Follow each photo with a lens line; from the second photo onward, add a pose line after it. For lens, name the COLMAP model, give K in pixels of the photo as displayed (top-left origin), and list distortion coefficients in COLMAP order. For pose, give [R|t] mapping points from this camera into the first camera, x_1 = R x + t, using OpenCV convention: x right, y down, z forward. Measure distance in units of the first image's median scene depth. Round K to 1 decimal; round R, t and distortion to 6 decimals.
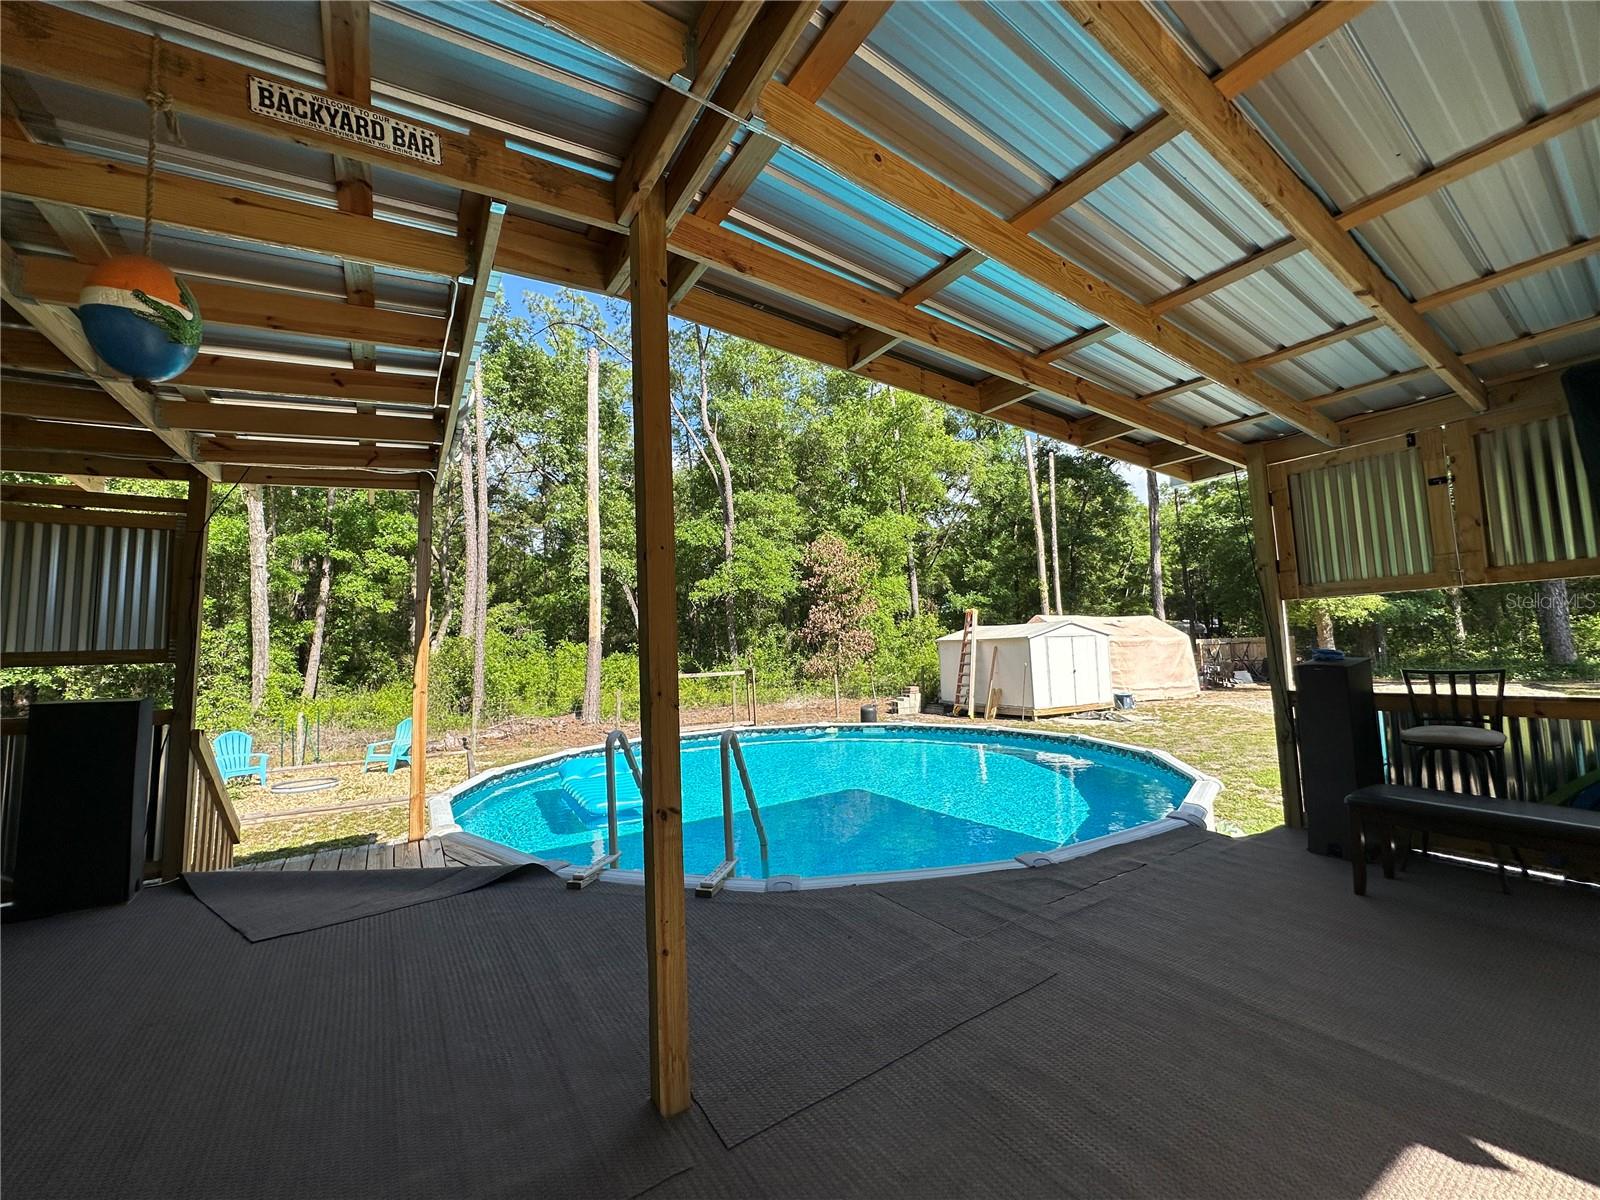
lens RADIAL K [[645.2, 0, 800.0], [0, 645.2, 600.0], [0, 0, 1]] dist [-0.013682, 0.004380]
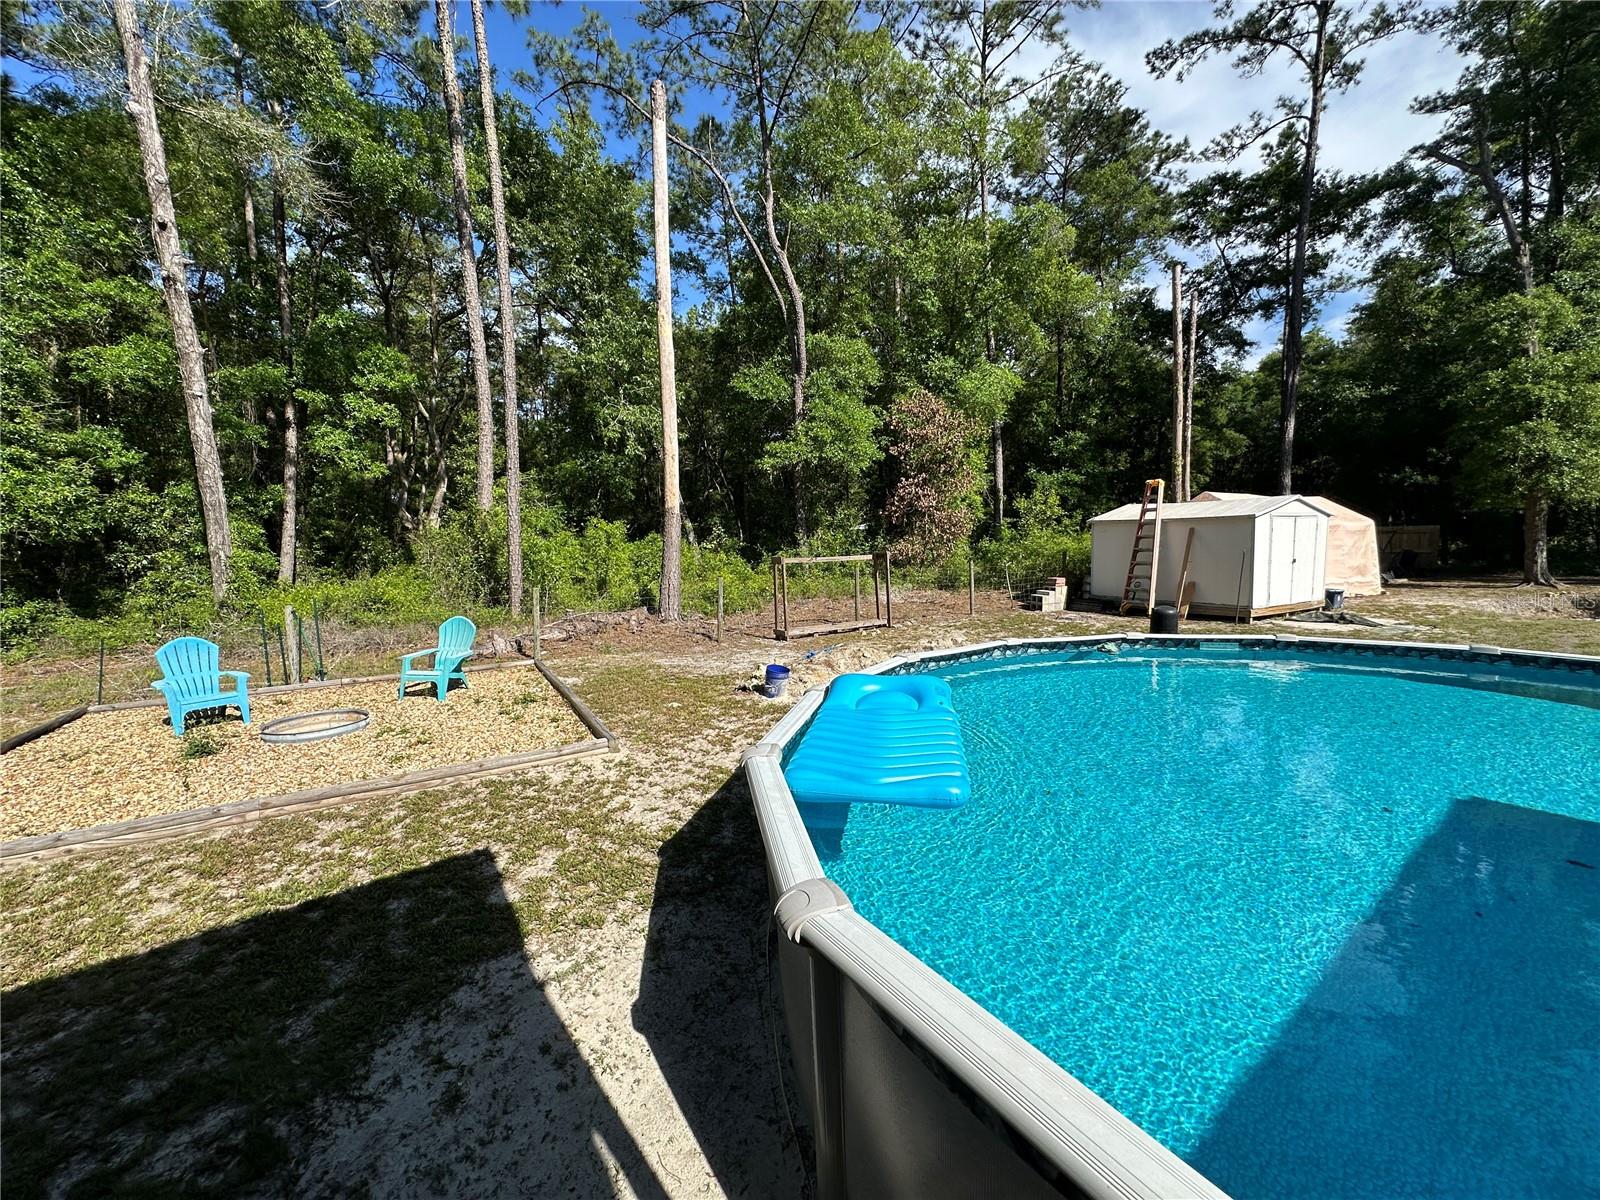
lens RADIAL K [[645.2, 0, 800.0], [0, 645.2, 600.0], [0, 0, 1]] dist [-0.013682, 0.004380]
pose [[0.999284, 0.010884, 0.036232, -0.155859], [-0.016944, 0.985053, 0.171415, 0.025924], [-0.033825, -0.171906, 0.984533, 0.186848]]
